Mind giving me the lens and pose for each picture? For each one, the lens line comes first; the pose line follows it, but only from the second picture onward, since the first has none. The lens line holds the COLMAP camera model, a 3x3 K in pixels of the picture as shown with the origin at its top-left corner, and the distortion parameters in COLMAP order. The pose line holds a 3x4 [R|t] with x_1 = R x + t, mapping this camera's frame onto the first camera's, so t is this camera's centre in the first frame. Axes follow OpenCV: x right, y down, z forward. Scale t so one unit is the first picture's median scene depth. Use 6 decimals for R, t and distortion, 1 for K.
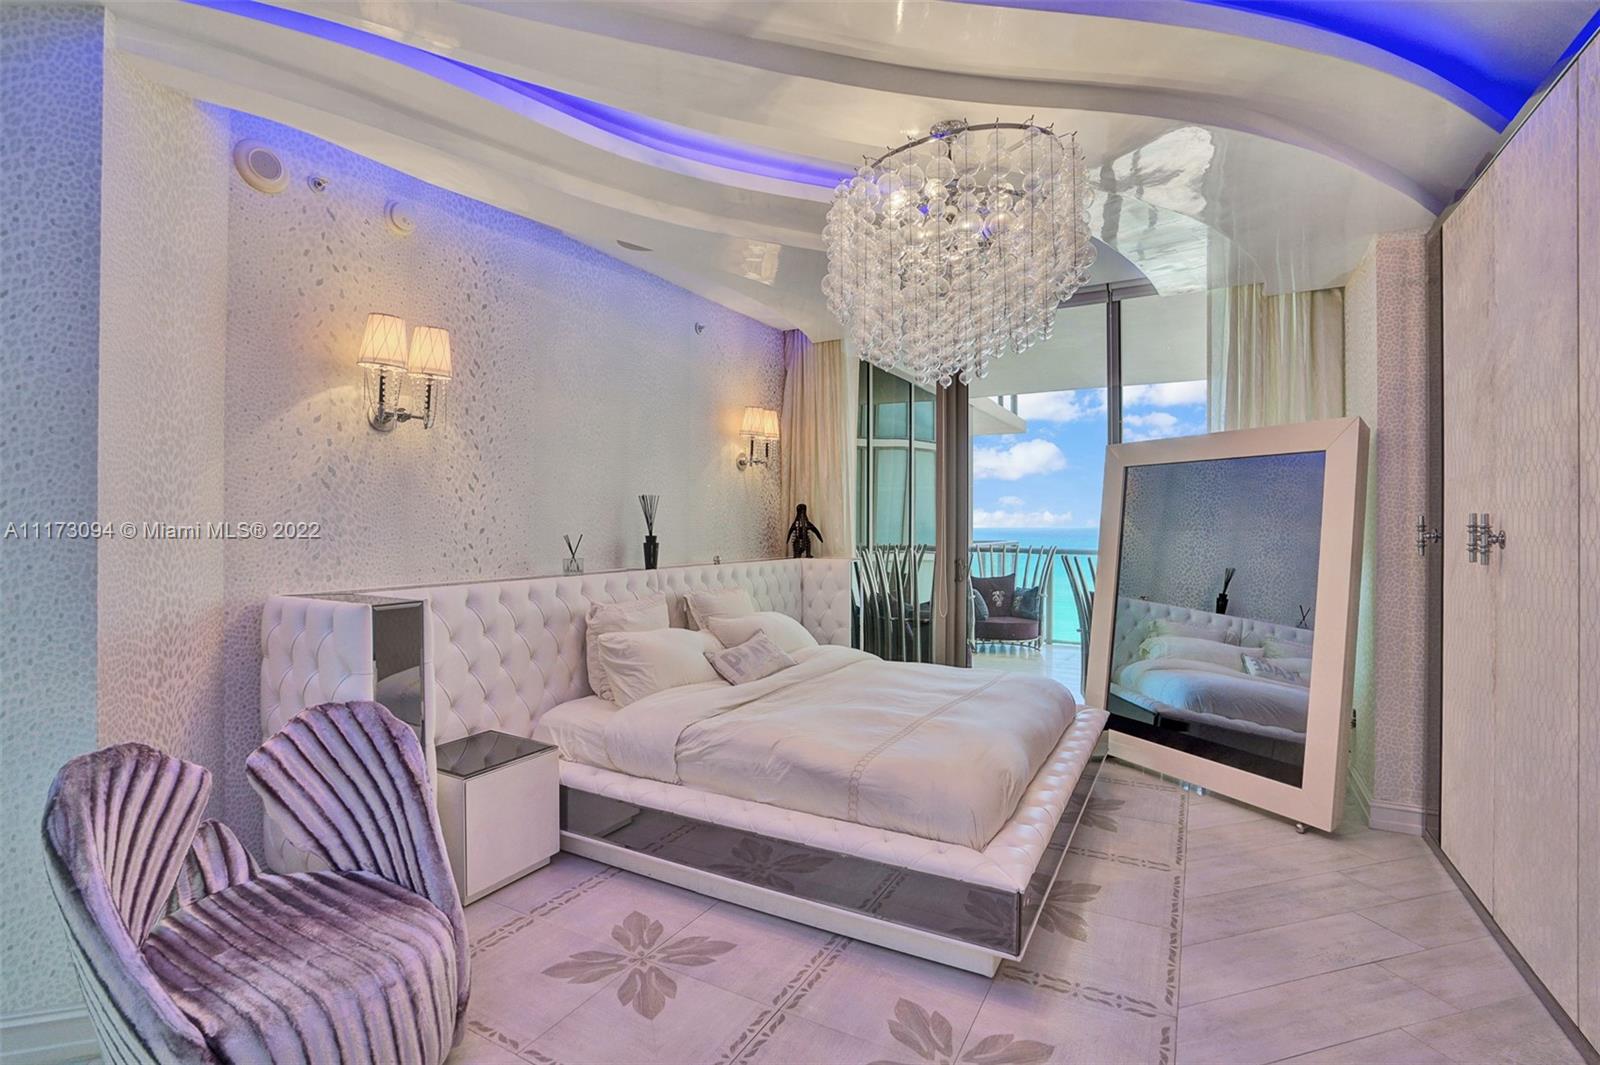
lens RADIAL K [[762.5, 0, 770.9], [0, 762.5, 516.2], [0, 0, 1]] dist [-0.016604, 0.000352]
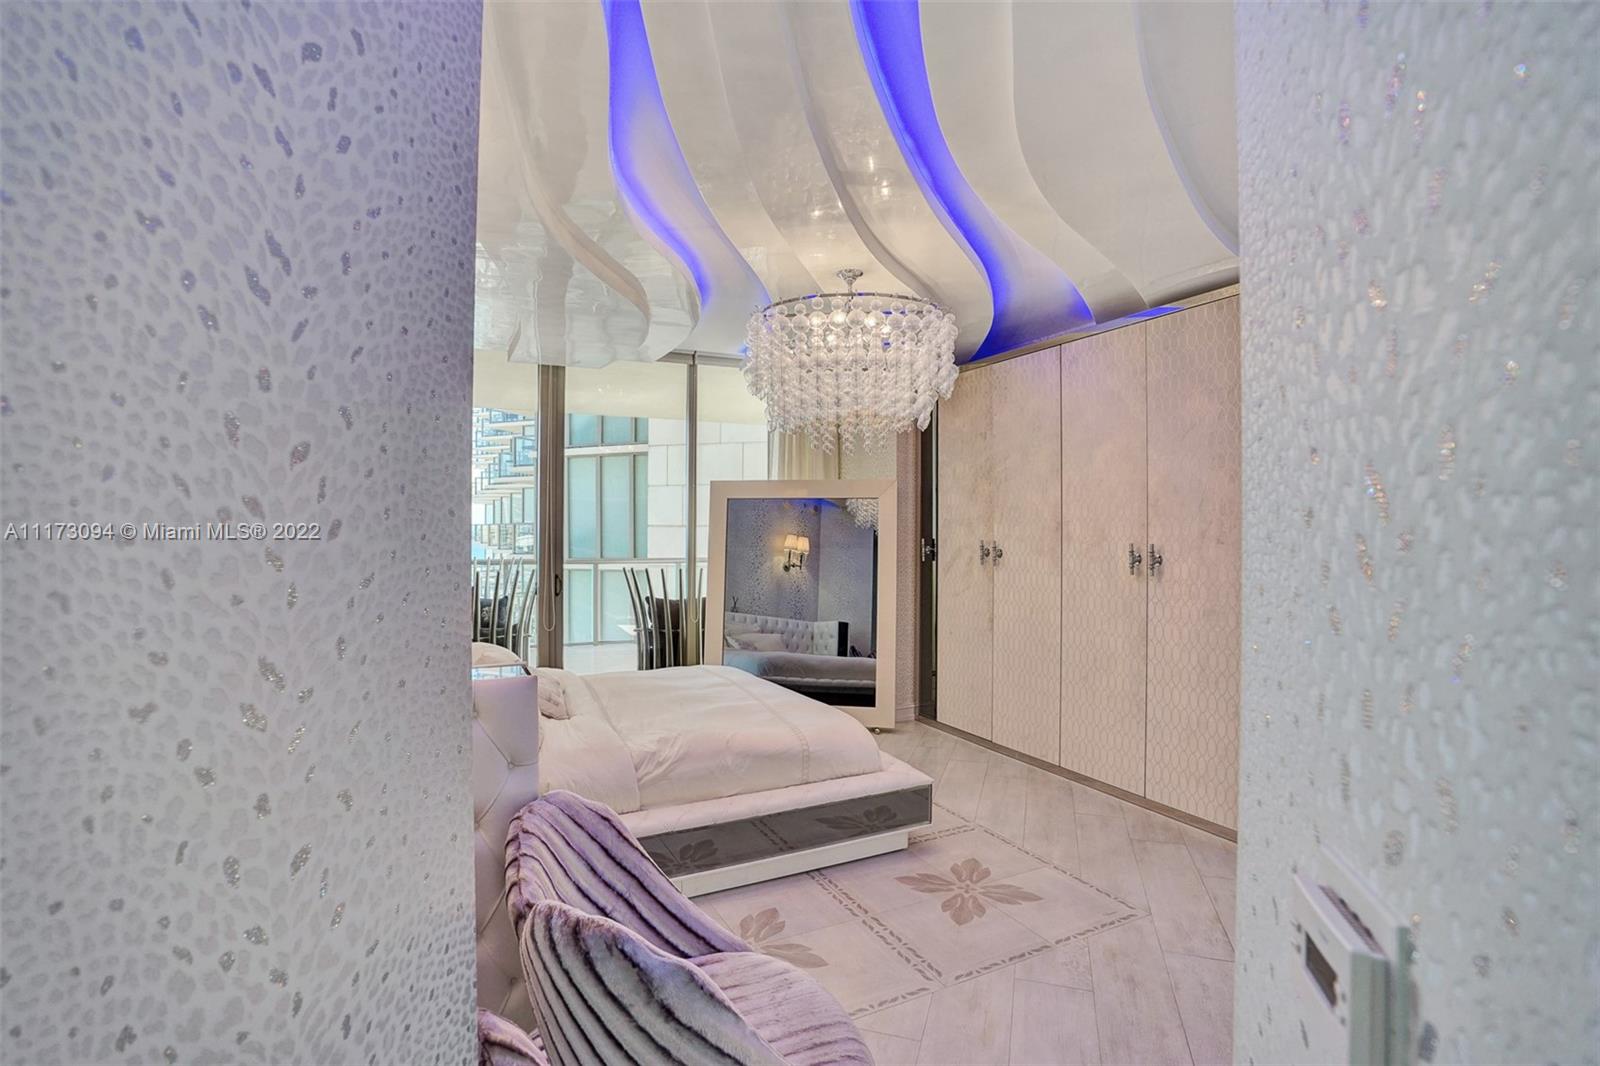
lens RADIAL K [[762.5, 0, 796.7], [0, 762.5, 530.6], [0, 0, 1]] dist [-0.016604, 0.000352]
pose [[0.549429, -0.003833, 0.835531, -0.988637], [-0.010687, 0.999875, 0.011614, -0.046321], [-0.835472, -0.015310, 0.549320, 0.302799]]
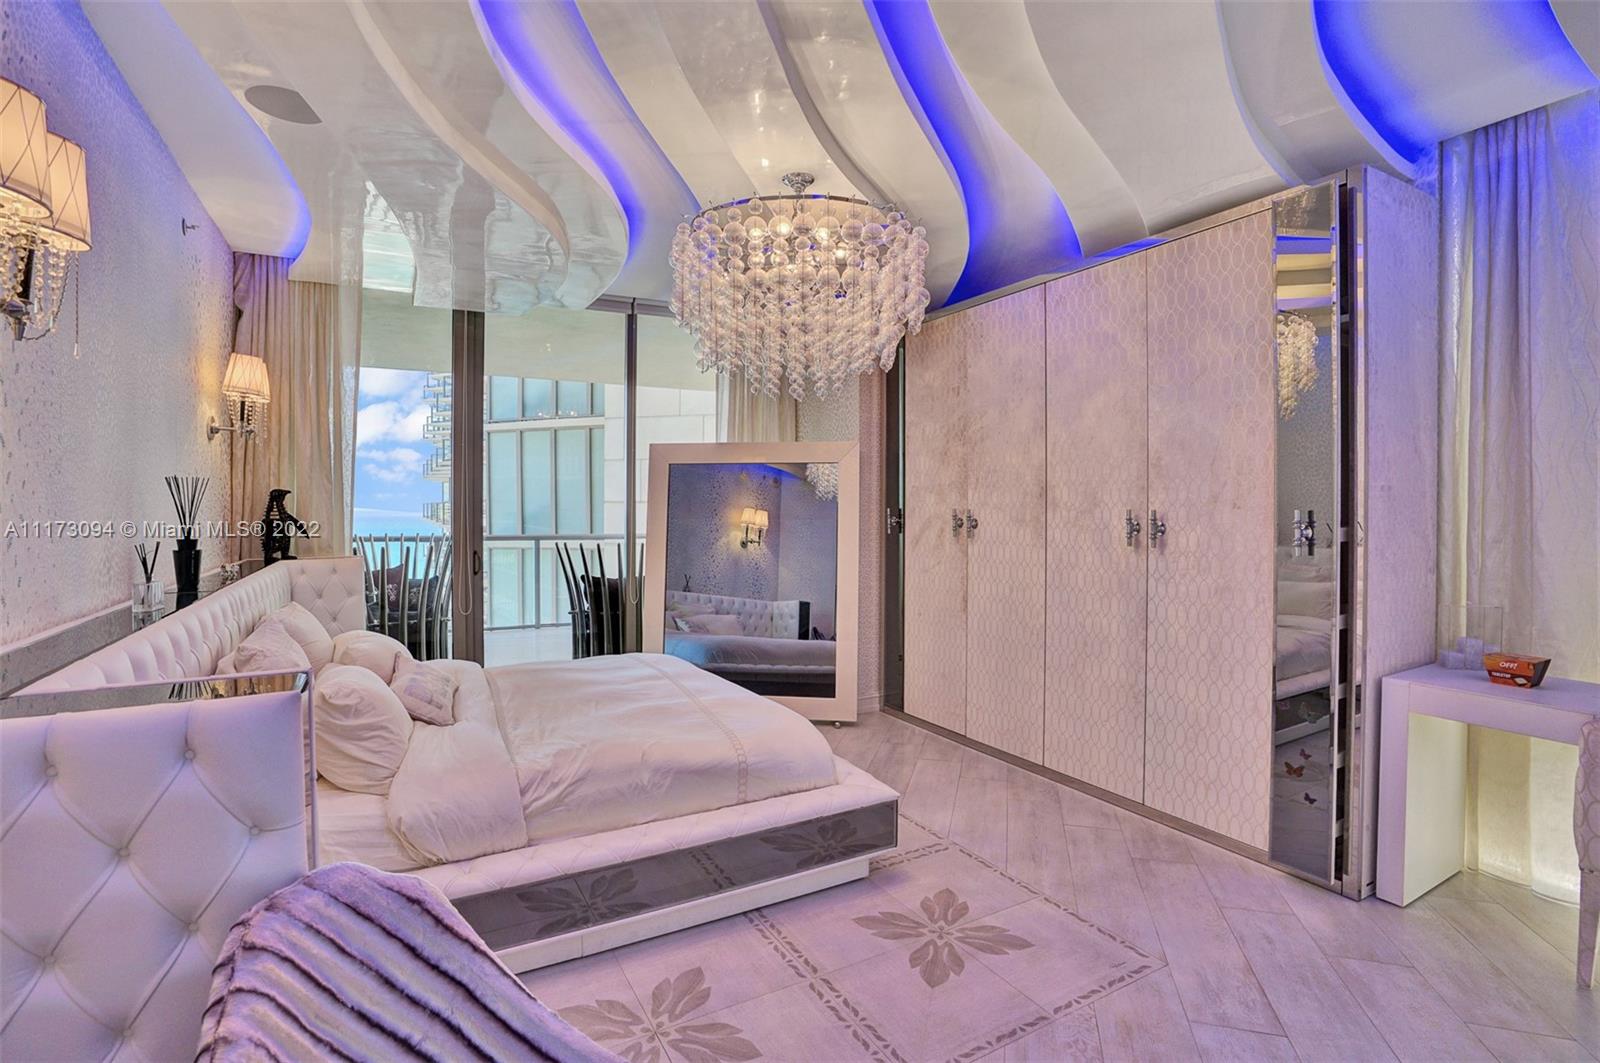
lens RADIAL K [[762.5, 0, 798.3], [0, 762.5, 515.7], [0, 0, 1]] dist [-0.016604, 0.000352]
pose [[0.512335, -0.011771, 0.858705, -0.756759], [-0.009998, 0.999757, 0.019669, -0.019076], [-0.858728, -0.018662, 0.512092, 0.399573]]
